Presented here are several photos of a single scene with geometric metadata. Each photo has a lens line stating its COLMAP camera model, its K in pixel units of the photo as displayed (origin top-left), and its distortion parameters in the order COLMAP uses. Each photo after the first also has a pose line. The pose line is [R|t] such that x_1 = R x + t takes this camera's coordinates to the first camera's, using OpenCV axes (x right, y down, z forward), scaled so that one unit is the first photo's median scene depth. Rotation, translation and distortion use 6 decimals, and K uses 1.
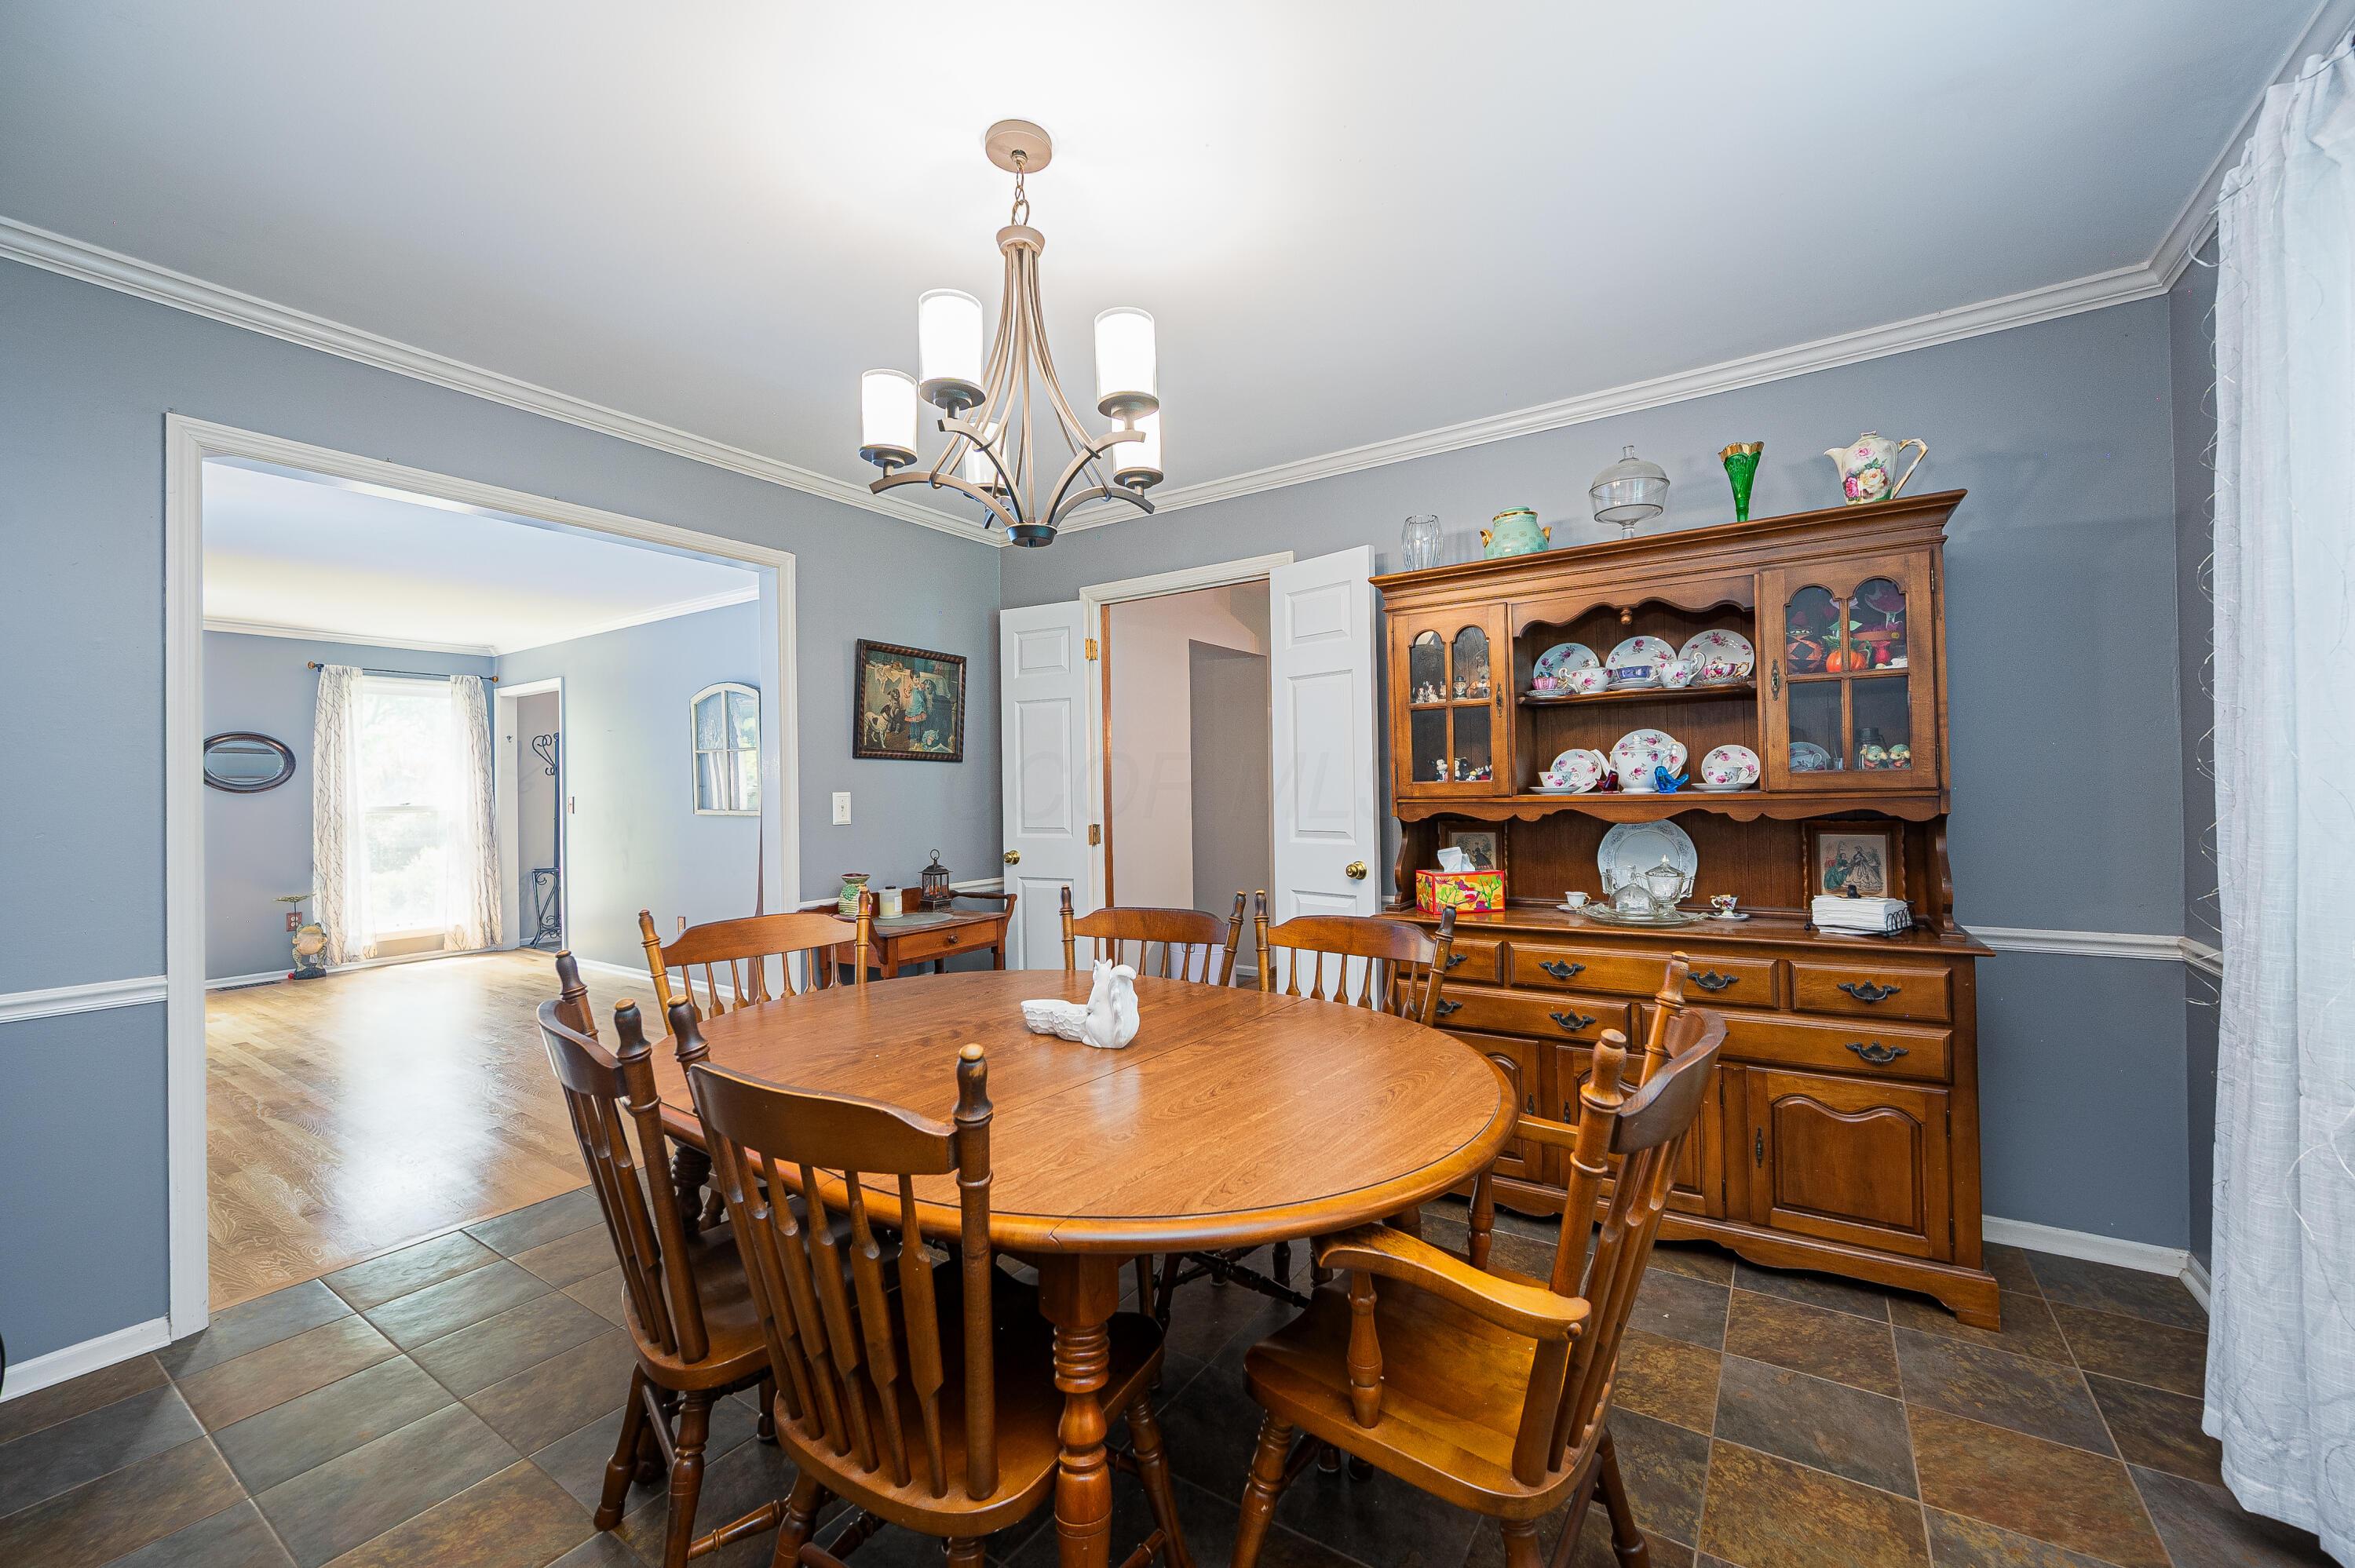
lens RADIAL K [[935.4, 0, 1181.9], [0, 935.4, 786.9], [0, 0, 1]] dist [0.000464, 0.000048]
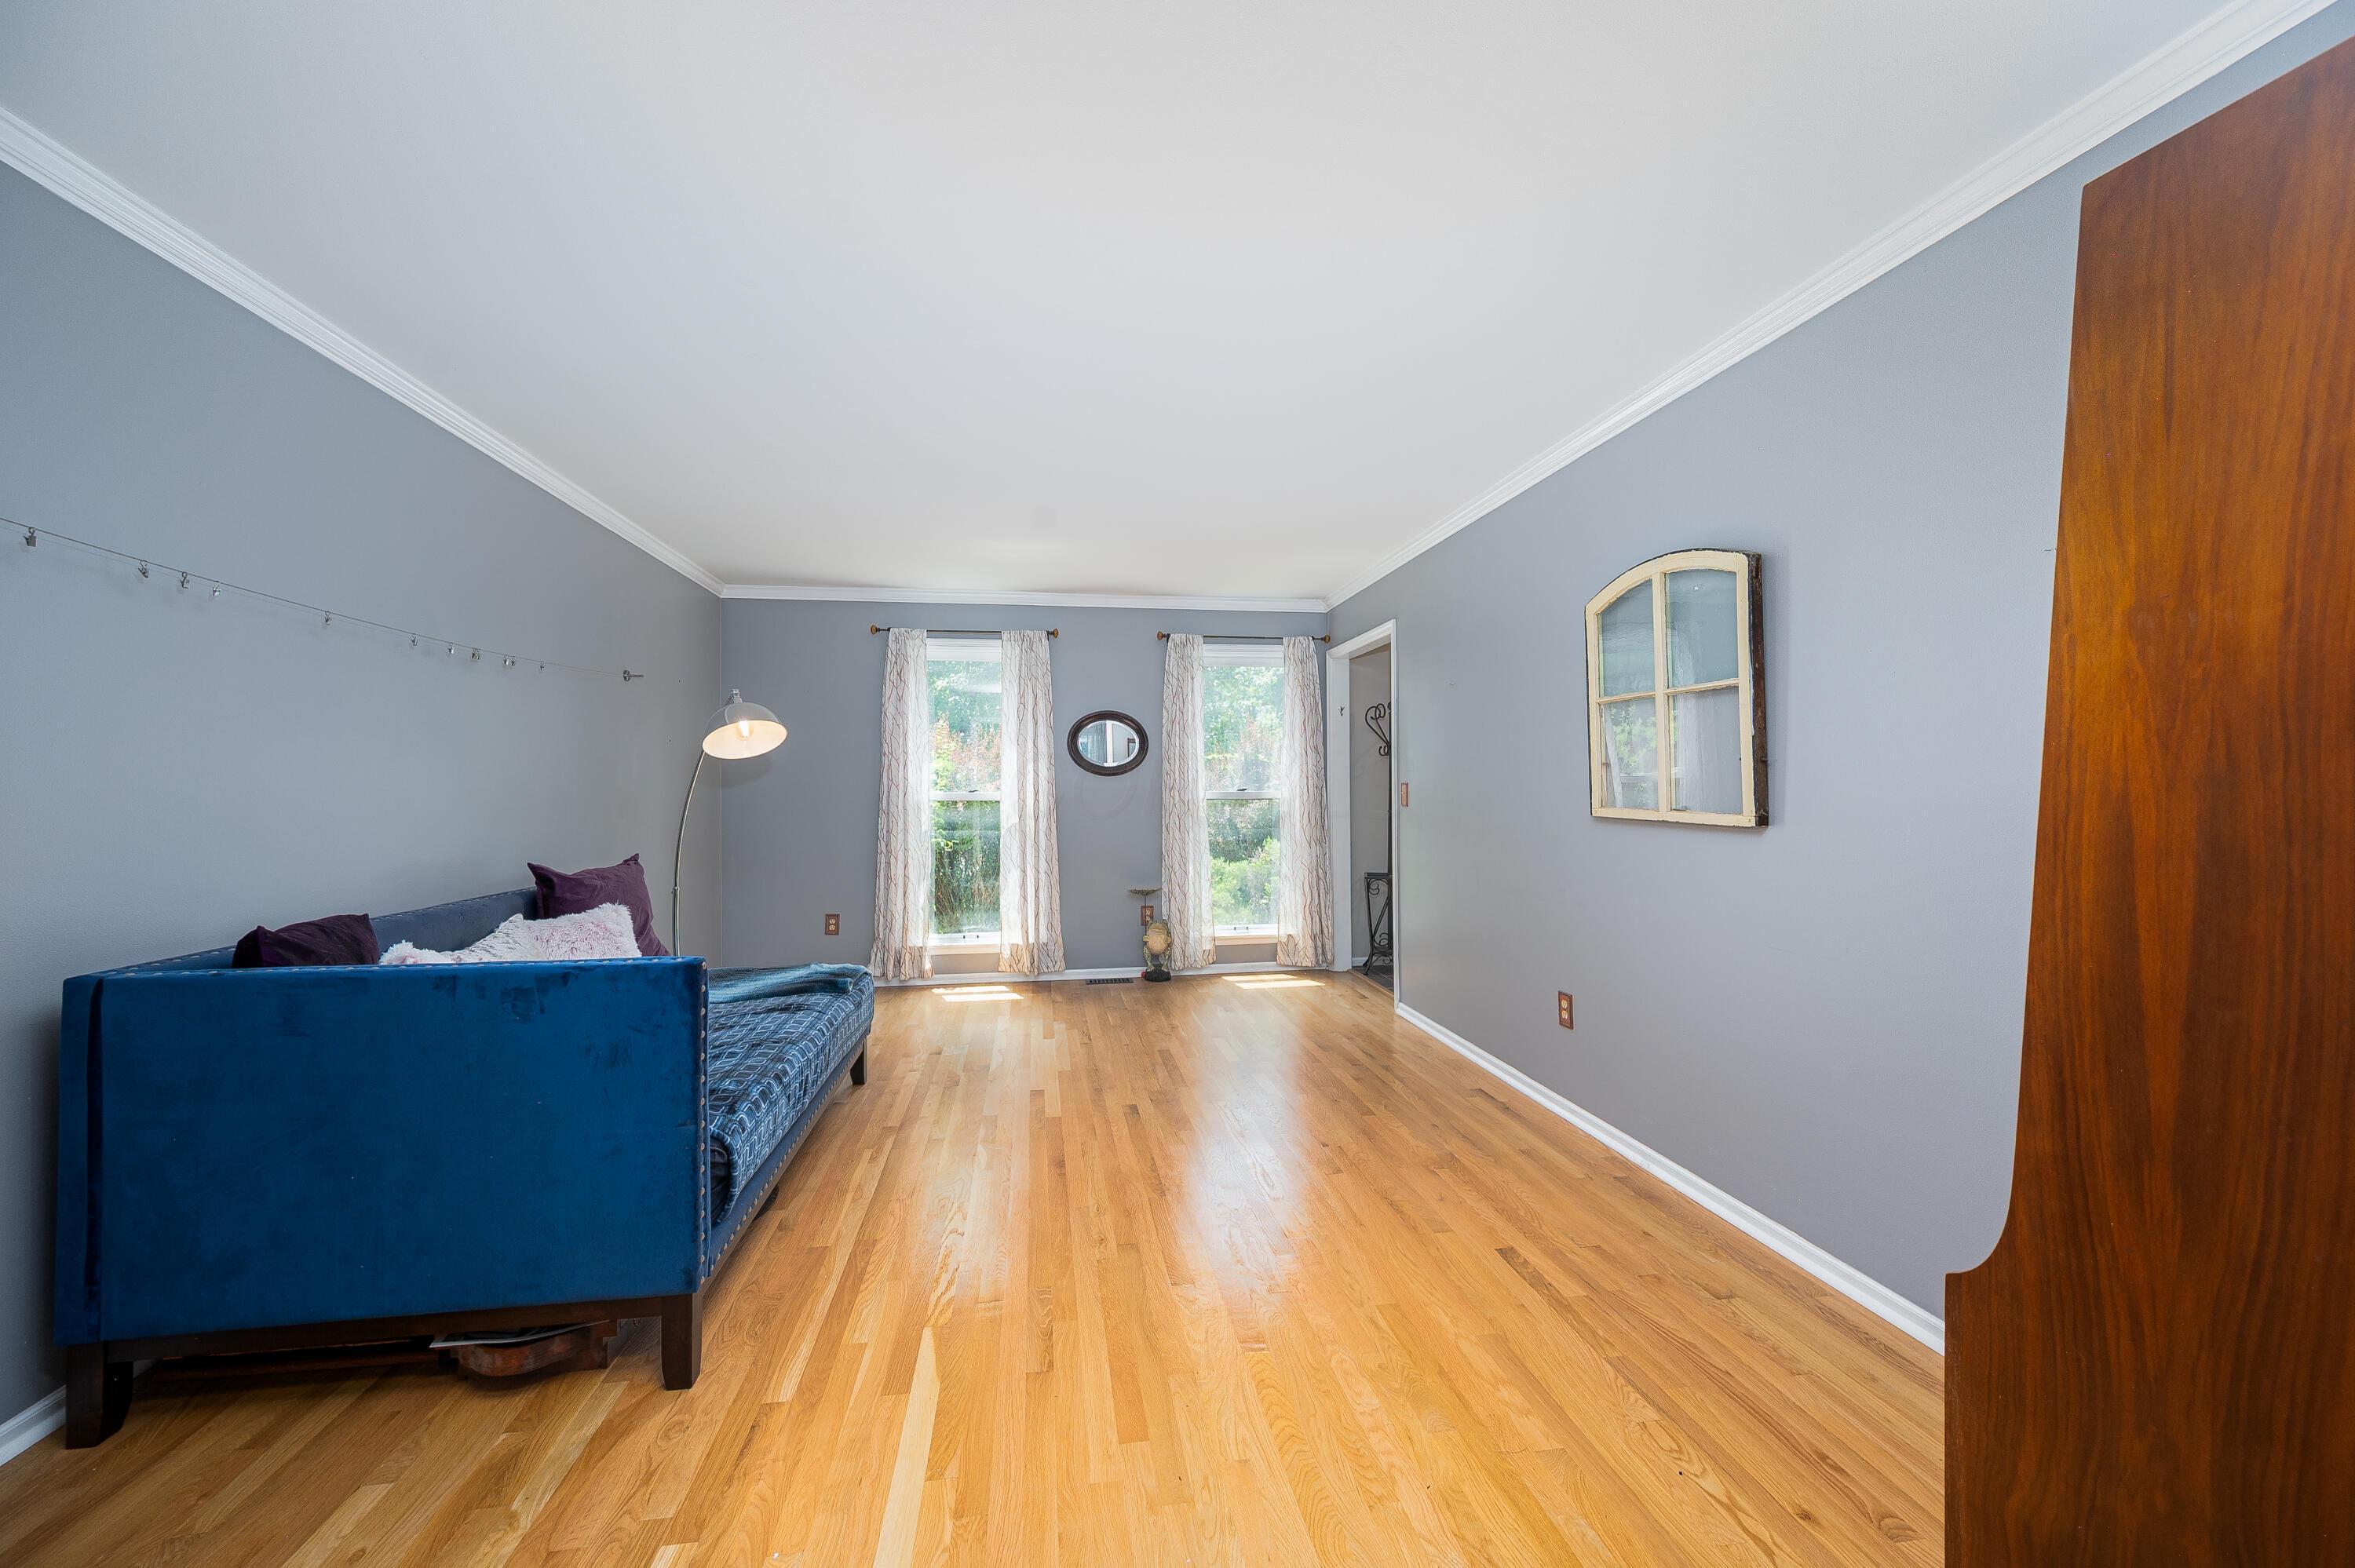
lens RADIAL K [[935.4, 0, 1181.4], [0, 935.4, 777.0], [0, 0, 1]] dist [0.000464, 0.000048]
pose [[0.678595, 0.005187, -0.734495, -0.224806], [-0.005668, 0.999982, 0.001825, 0.004660], [0.734491, 0.002924, 0.678612, 0.361091]]
